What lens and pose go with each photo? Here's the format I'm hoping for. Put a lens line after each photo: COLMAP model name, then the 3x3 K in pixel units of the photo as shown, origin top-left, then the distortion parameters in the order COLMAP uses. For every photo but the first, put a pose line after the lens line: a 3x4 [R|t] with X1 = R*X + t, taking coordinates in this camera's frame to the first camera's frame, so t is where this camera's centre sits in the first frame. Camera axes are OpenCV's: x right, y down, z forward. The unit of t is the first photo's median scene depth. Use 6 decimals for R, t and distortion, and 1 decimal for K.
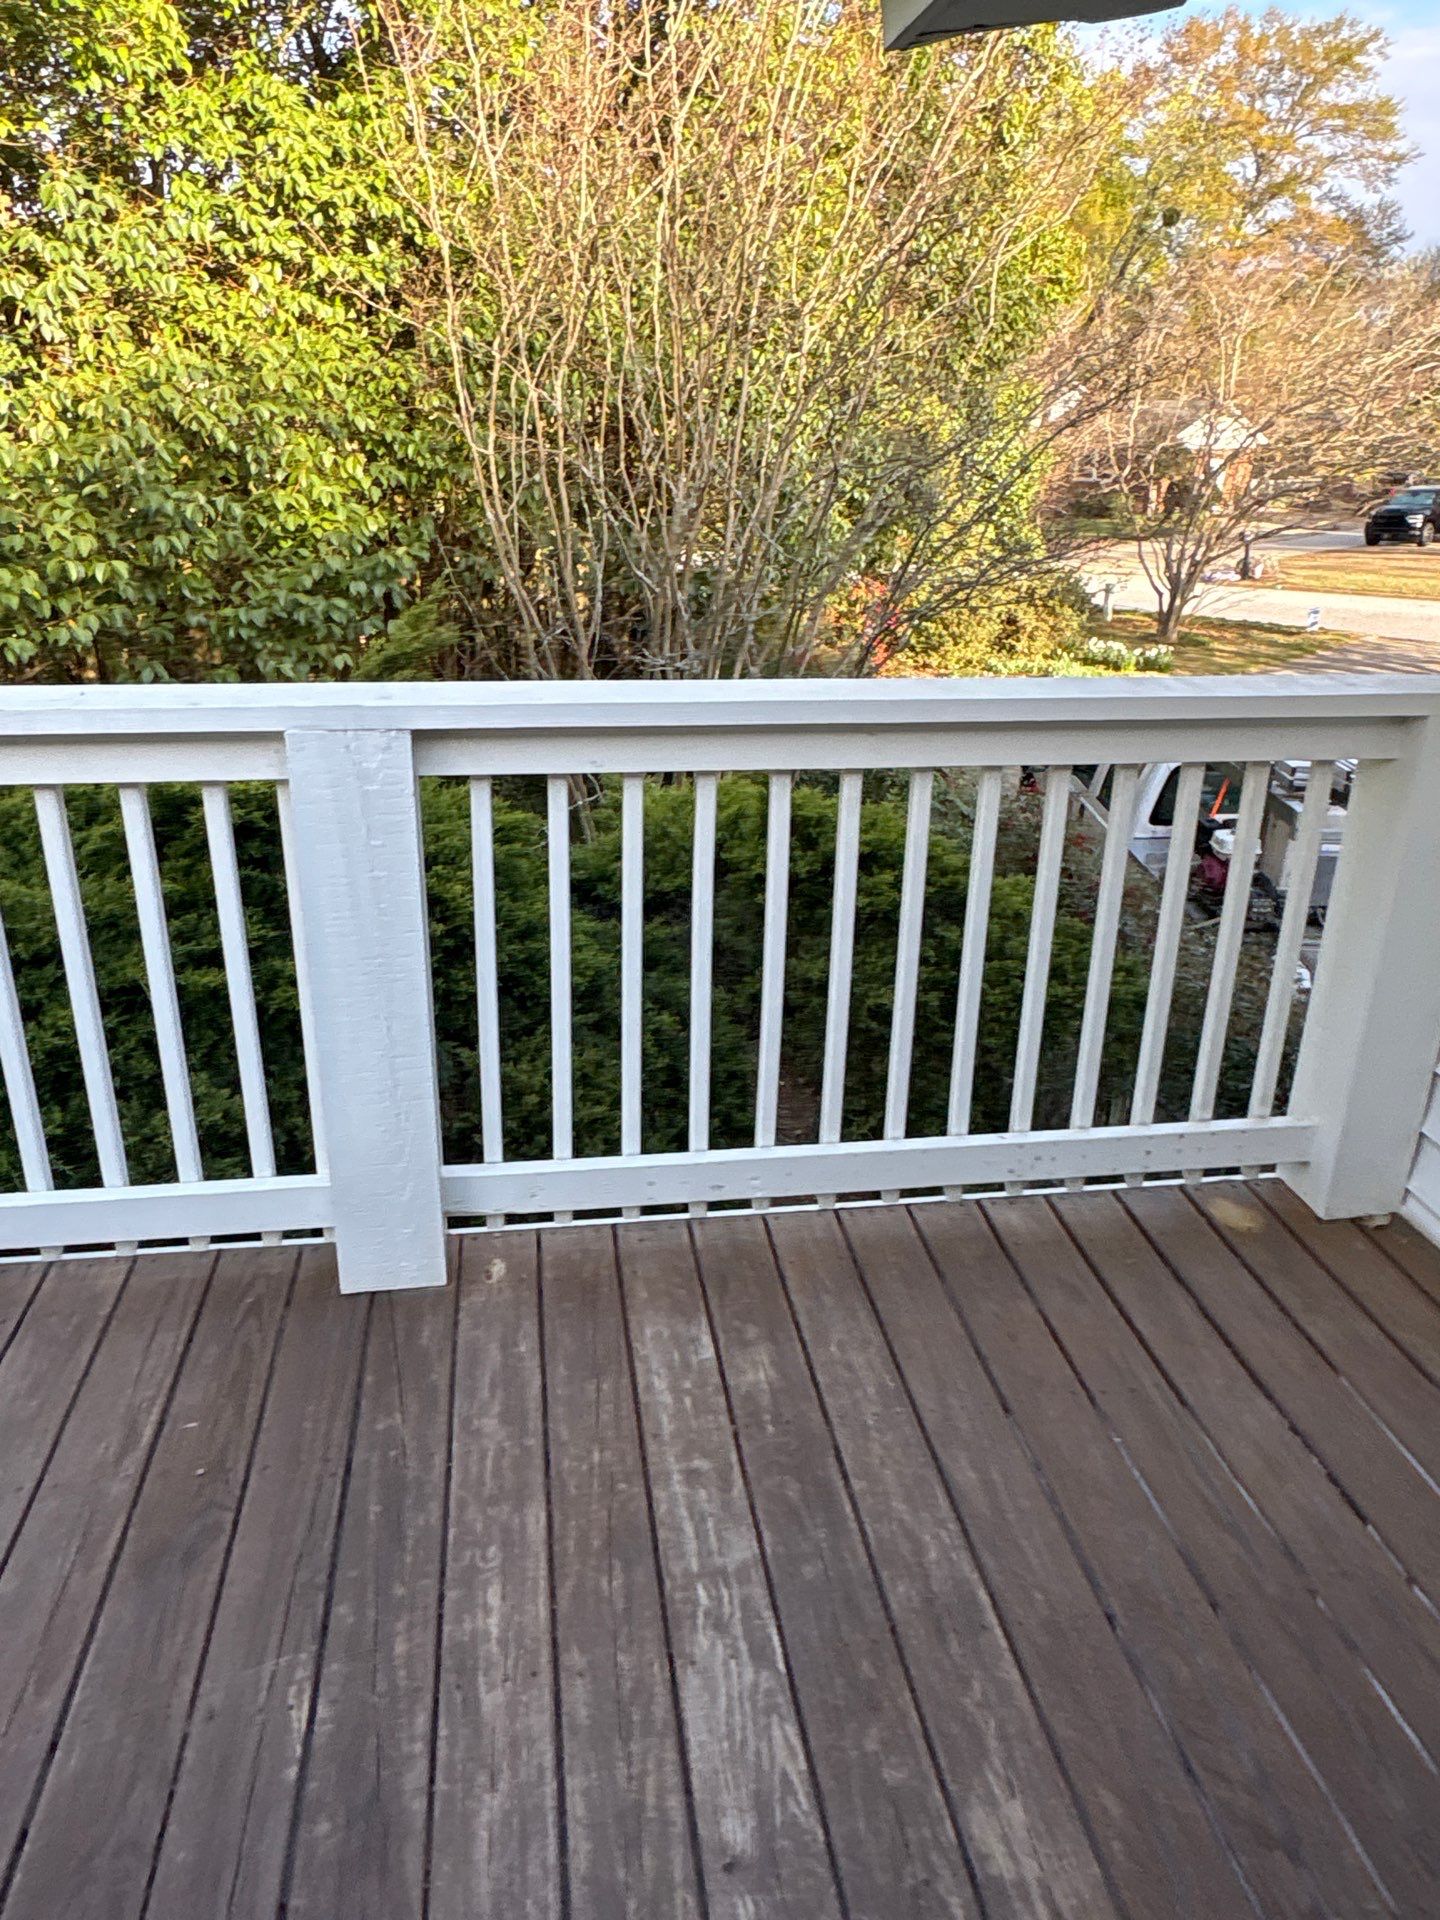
lens RADIAL K [[1431.5, 0, 720.0], [0, 1431.5, 960.0], [0, 0, 1]] dist [0.110200, -0.138445]
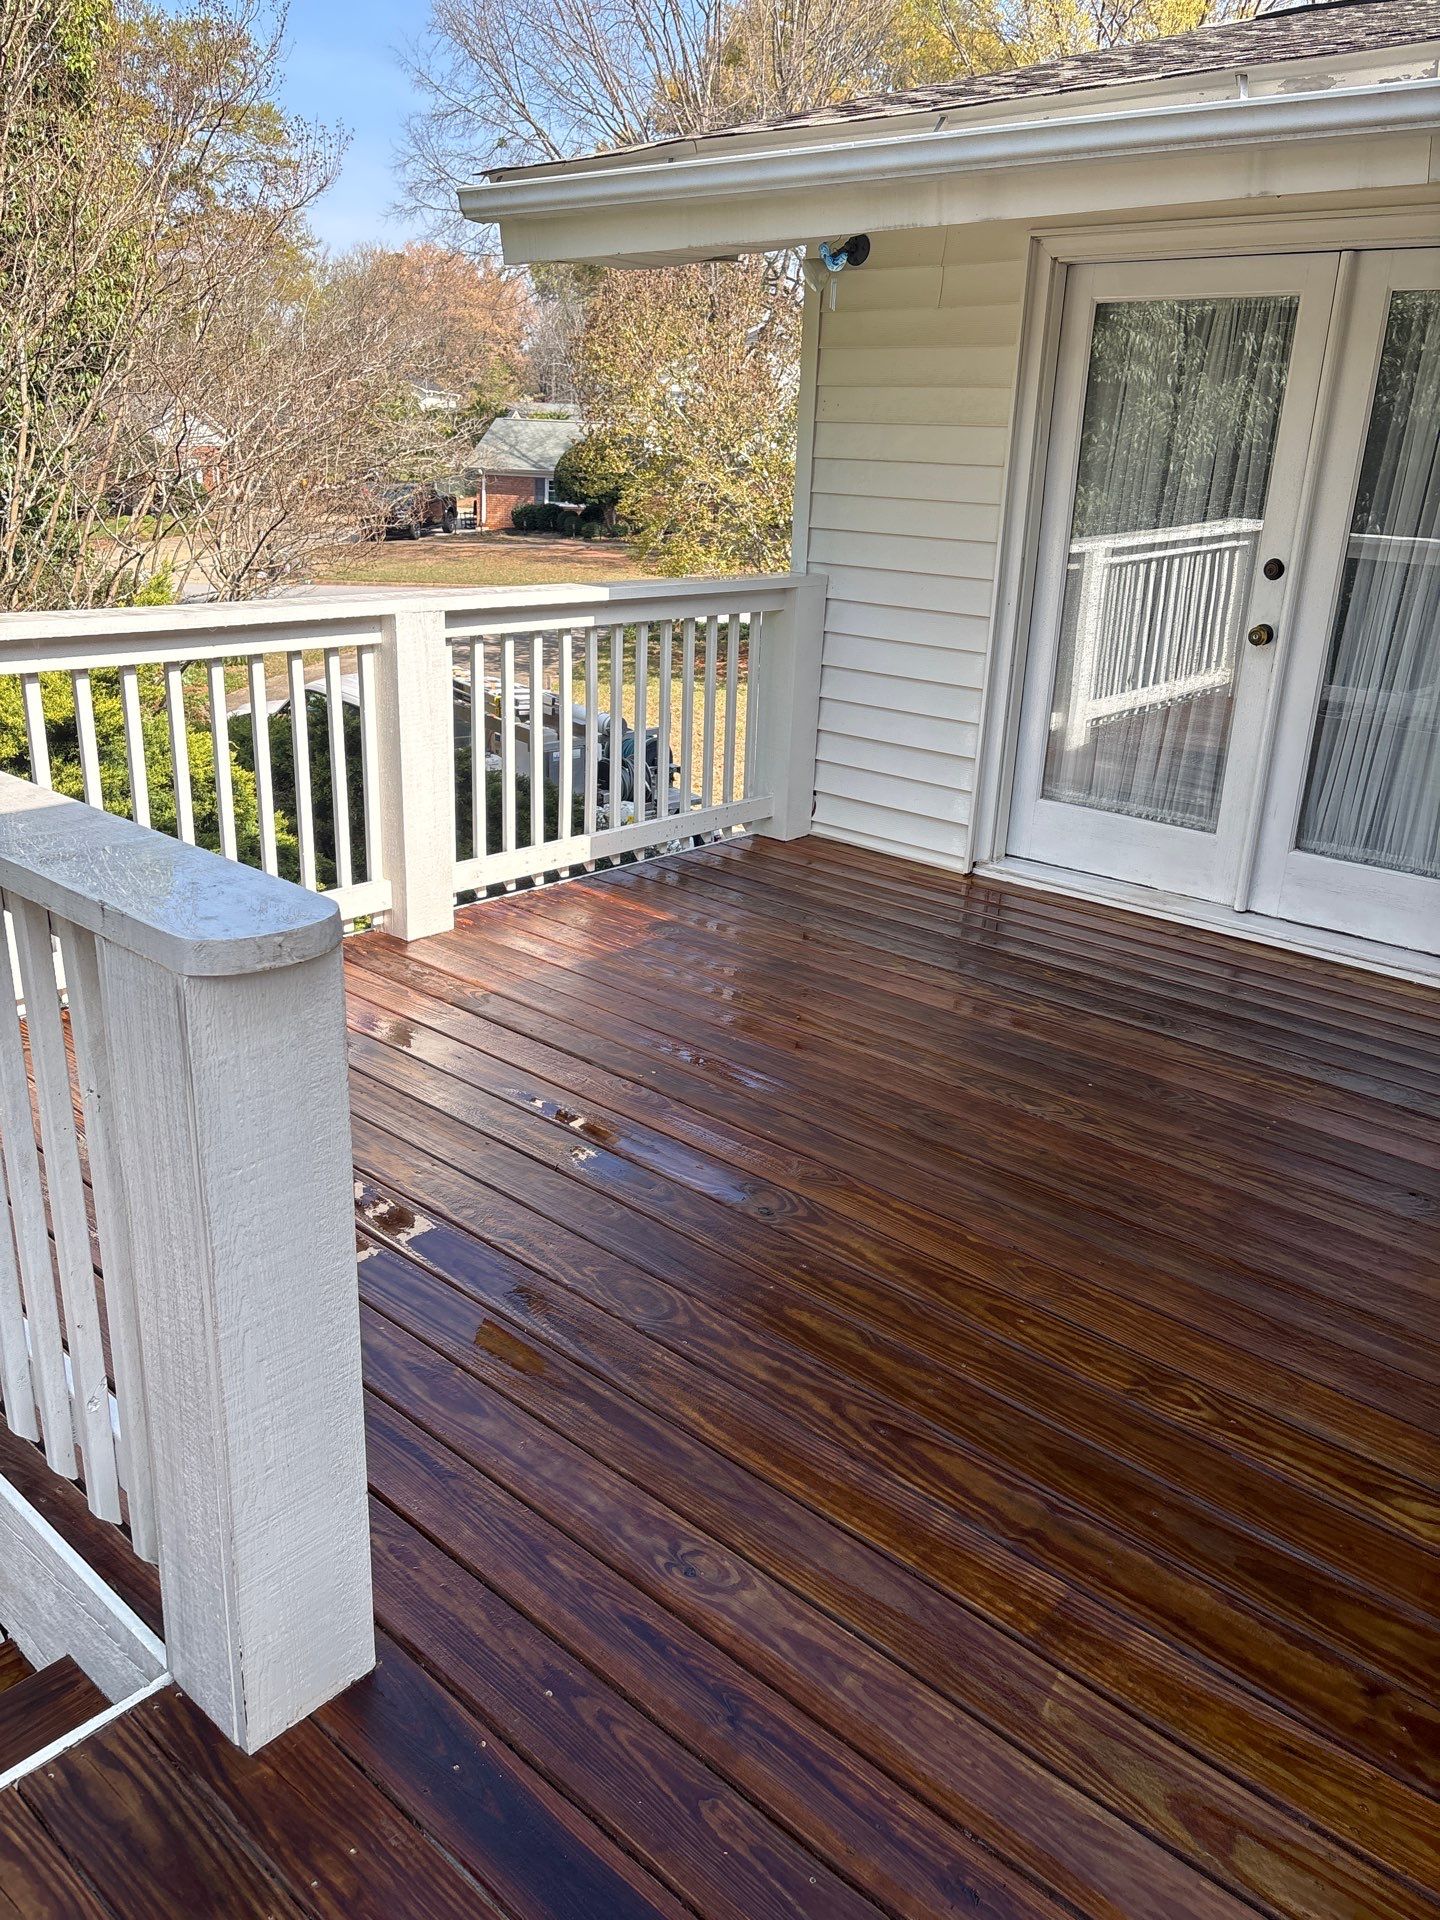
lens RADIAL K [[1476.2, 0, 720.0], [0, 1476.2, 960.0], [0, 0, 1]] dist [0.095653, -0.000943]
pose [[0.772067, -0.209769, 0.599925, -0.844347], [0.210046, 0.975136, 0.070649, 0.156665], [-0.599828, 0.071466, 0.796931, -0.527227]]
